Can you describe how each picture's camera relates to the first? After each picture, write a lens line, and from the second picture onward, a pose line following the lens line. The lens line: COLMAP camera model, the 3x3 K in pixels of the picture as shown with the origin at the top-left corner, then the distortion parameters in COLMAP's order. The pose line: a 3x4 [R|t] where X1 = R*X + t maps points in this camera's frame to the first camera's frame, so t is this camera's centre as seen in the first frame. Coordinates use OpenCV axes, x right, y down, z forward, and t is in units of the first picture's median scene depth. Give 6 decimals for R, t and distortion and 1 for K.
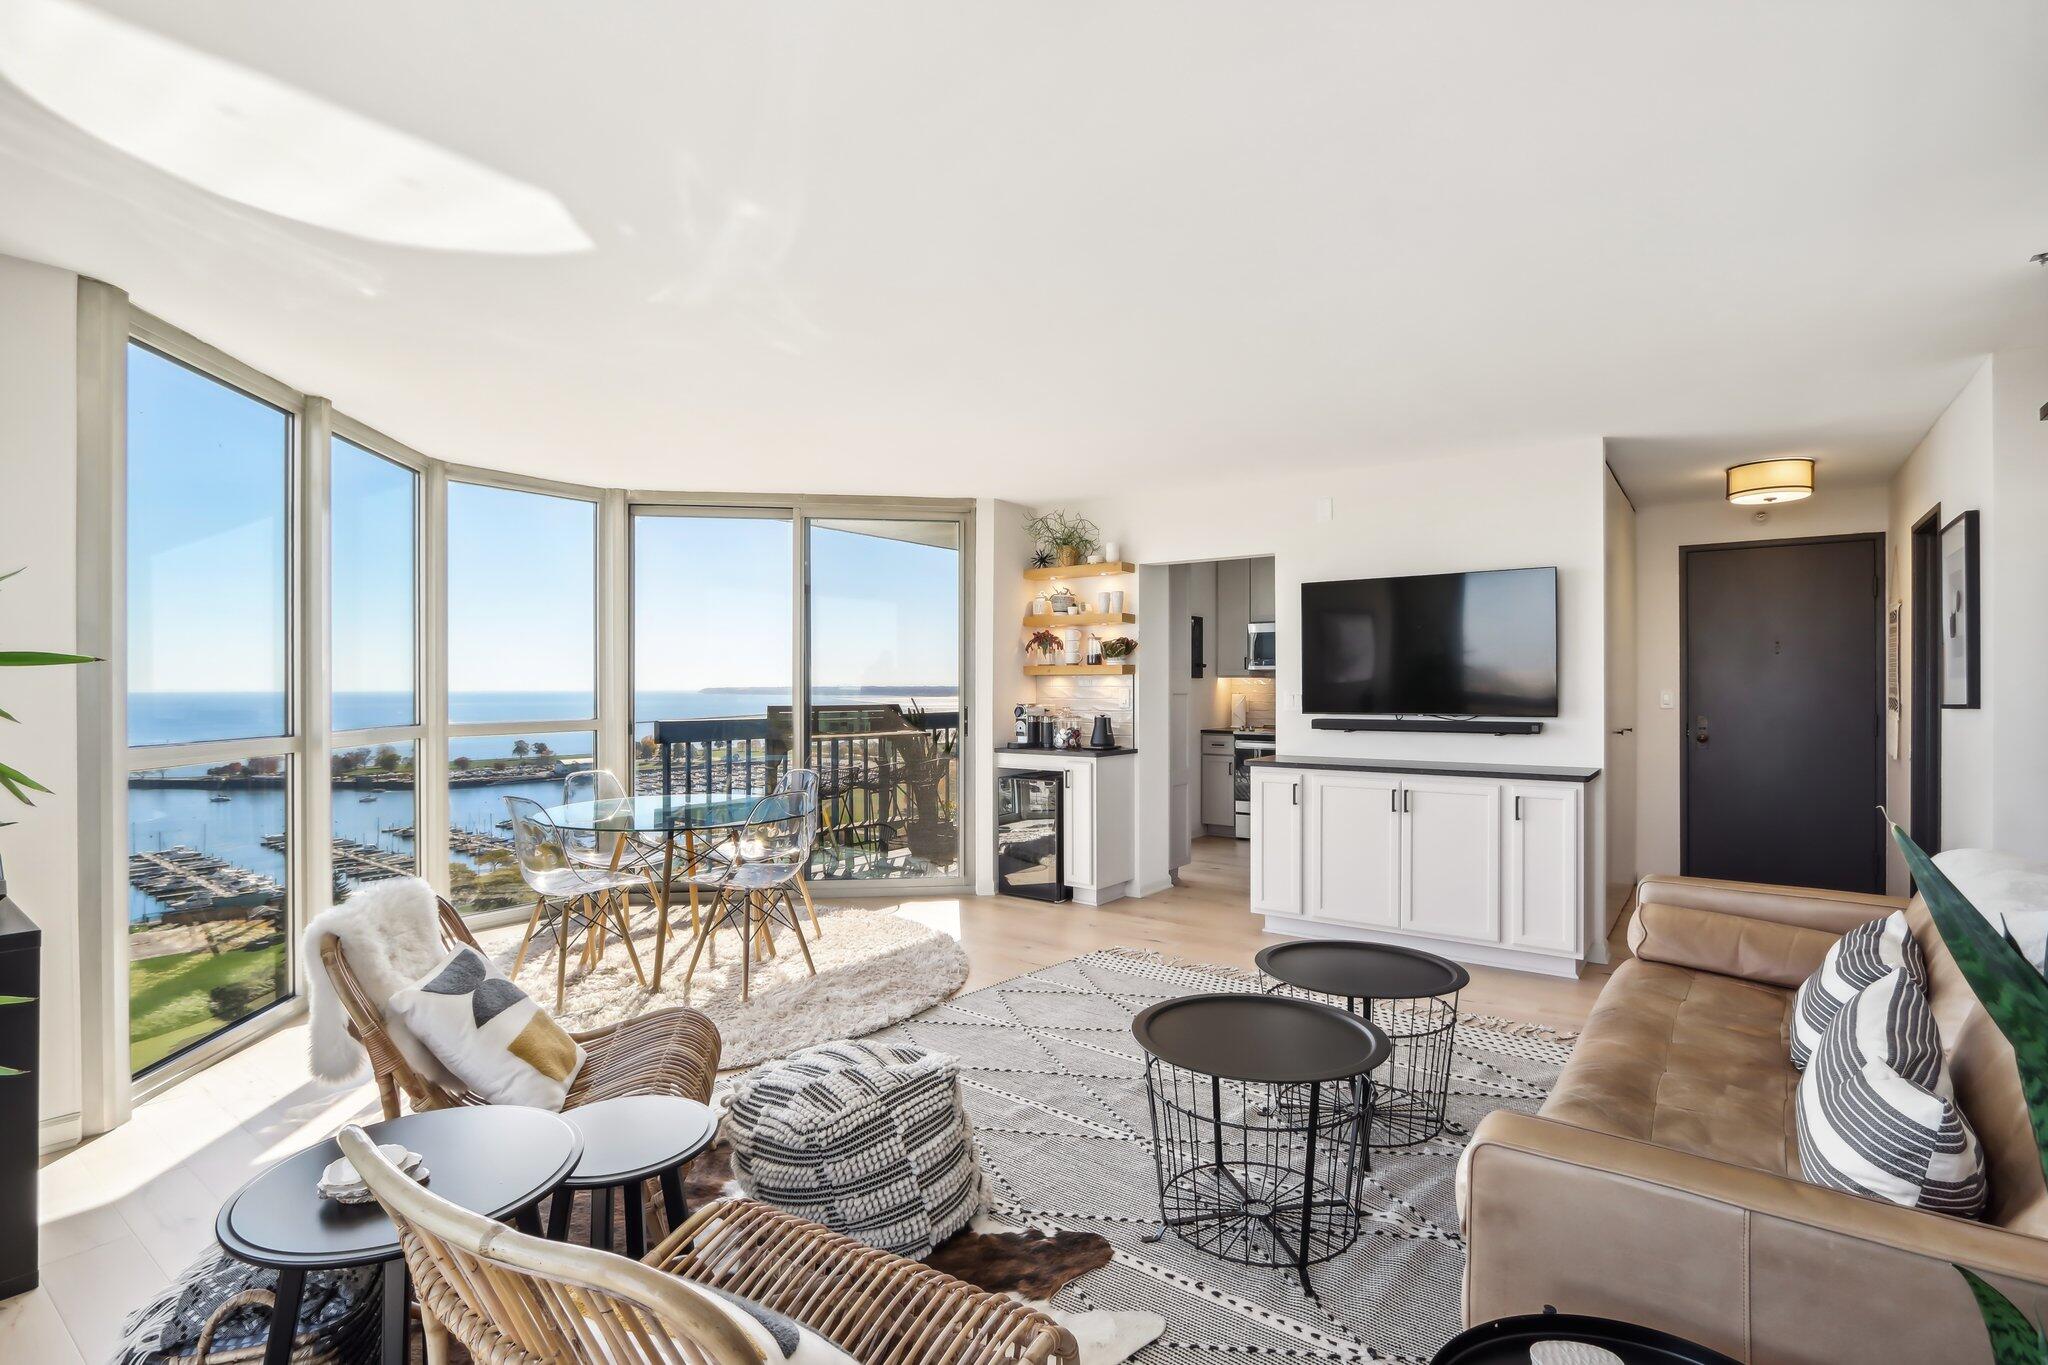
lens RADIAL K [[968.1, 0, 1025.6], [0, 968.1, 682.0], [0, 0, 1]] dist [-0.010432, 0.000092]
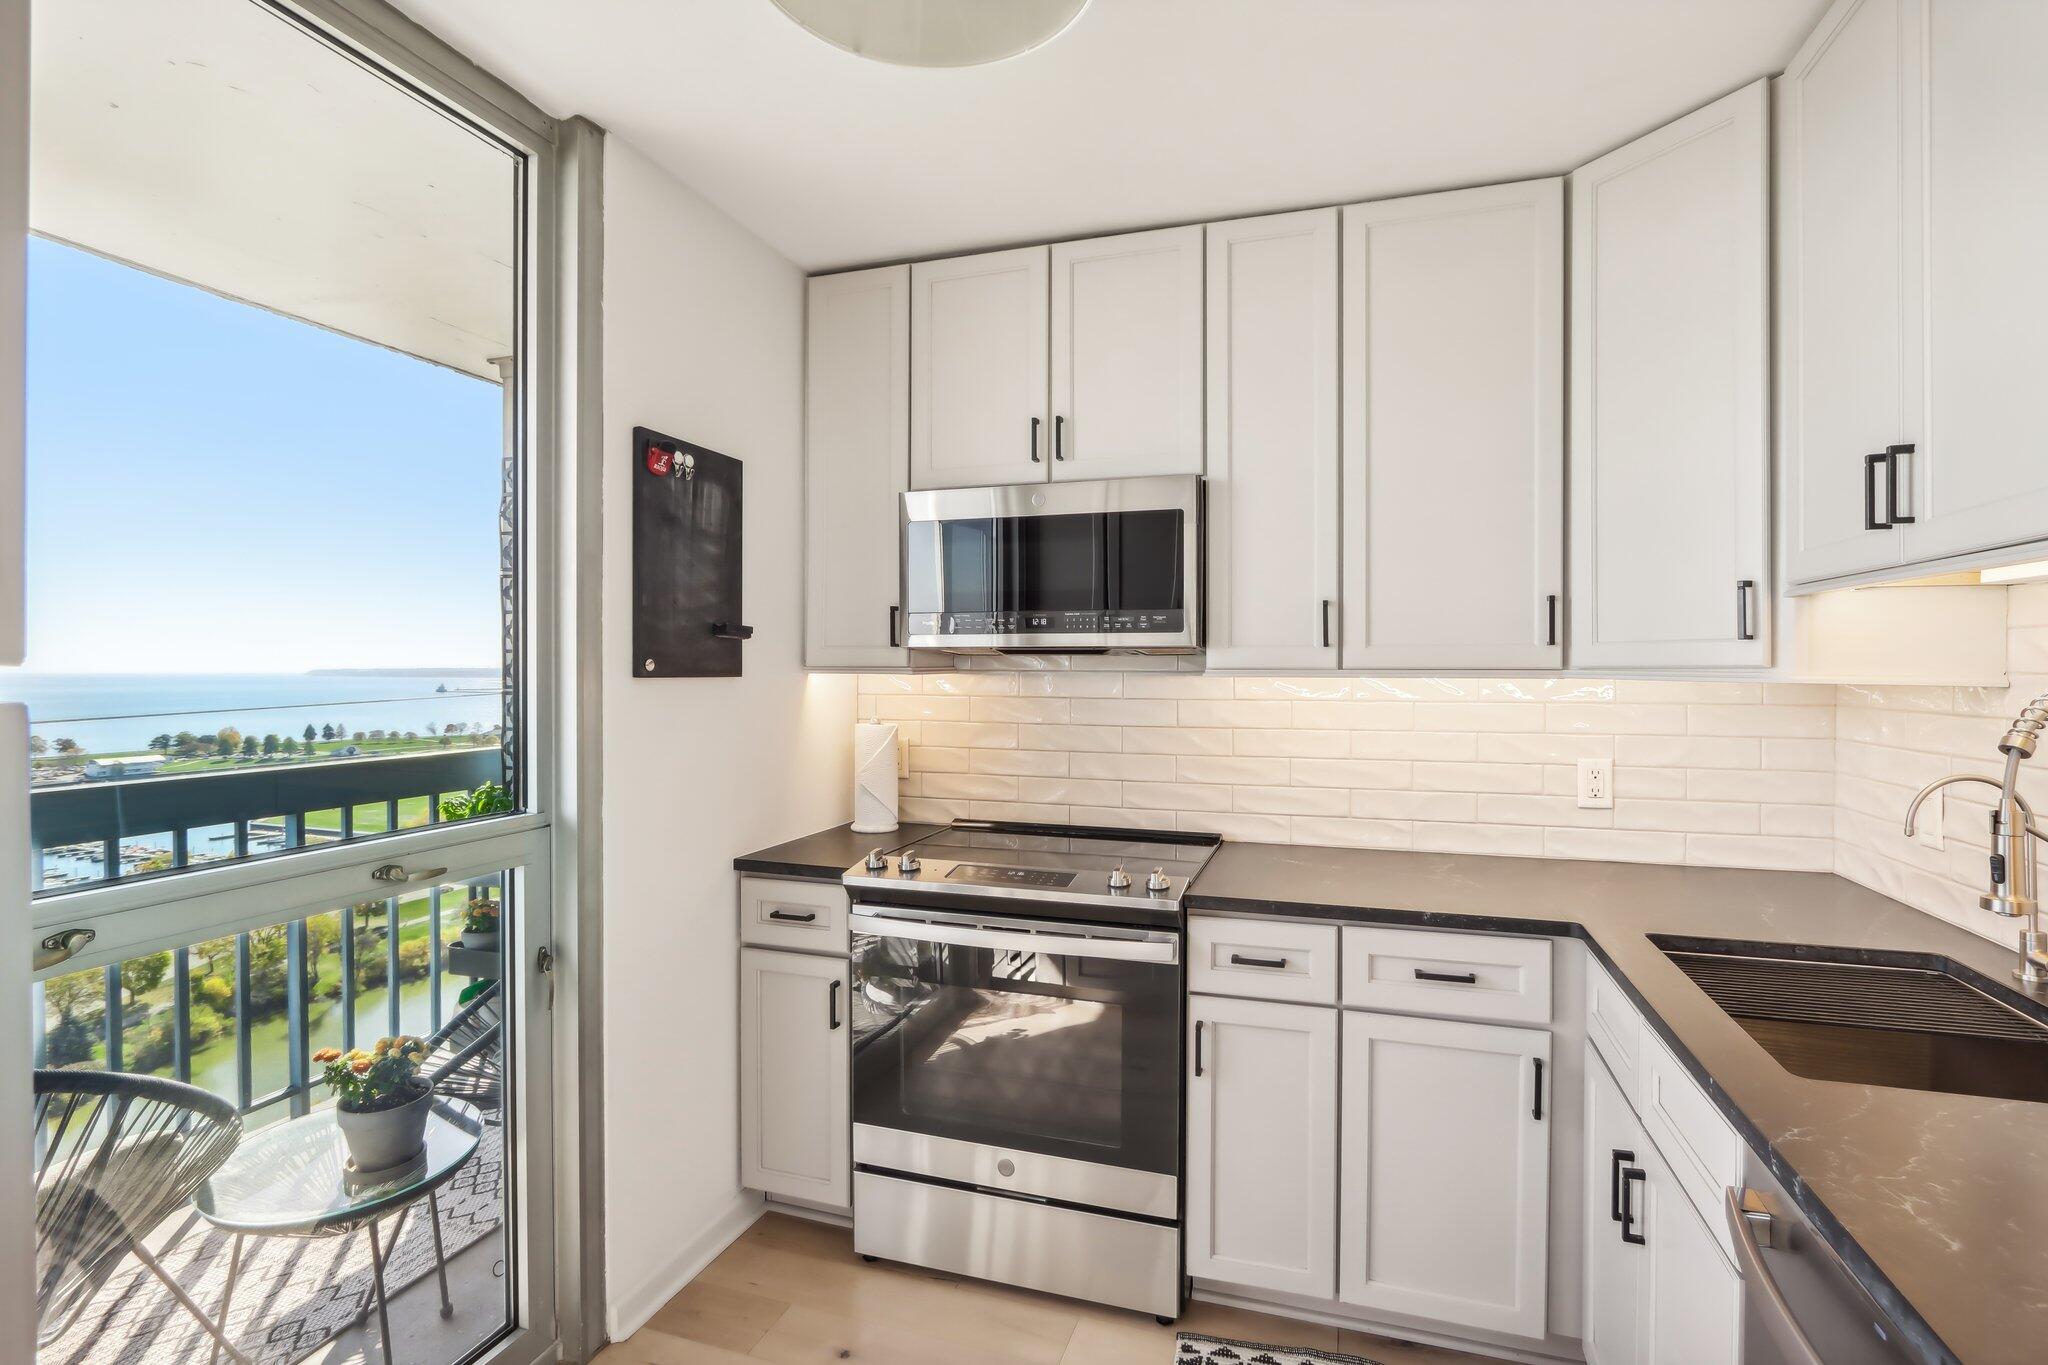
lens RADIAL K [[971.2, 0, 1032.8], [0, 971.2, 662.2], [0, 0, 1]] dist [-0.056861, 0.000290]
pose [[0.950120, 0.000489, 0.311885, 0.245658], [-0.000527, 1.000000, 0.000038, -0.012075], [-0.311885, -0.000200, 0.950120, 0.985763]]
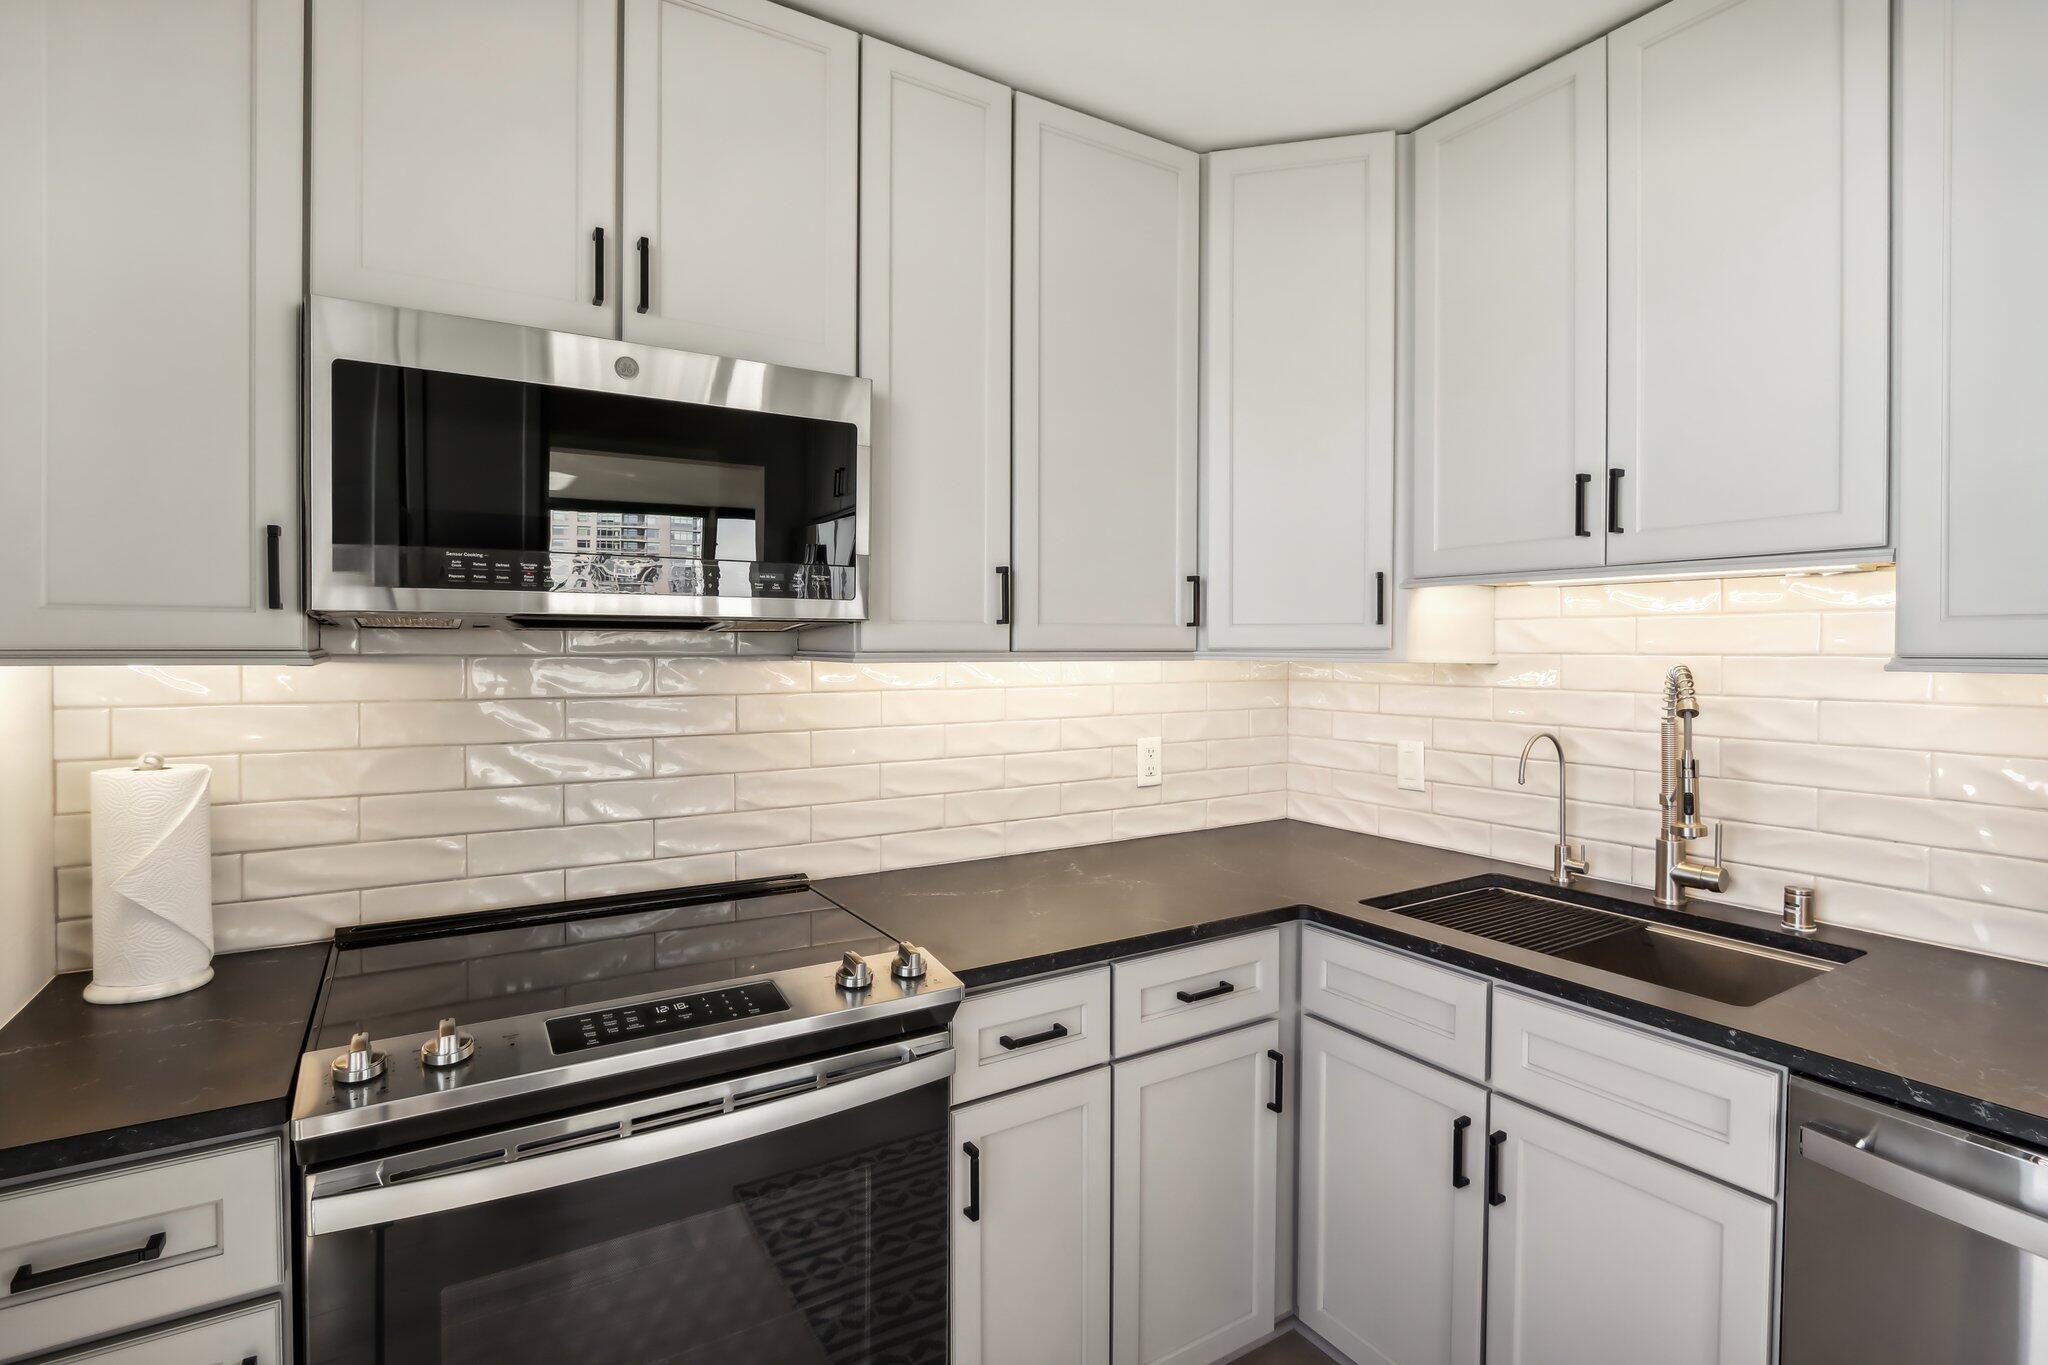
lens RADIAL K [[959.3, 0, 1028.7], [0, 959.3, 656.6], [0, 0, 1]] dist [-0.034990, 0.000425]
pose [[0.357535, -0.009808, 0.933848, 0.190595], [-0.002908, 0.999928, 0.011616, -0.011379], [-0.933895, -0.006868, 0.357480, 1.188449]]
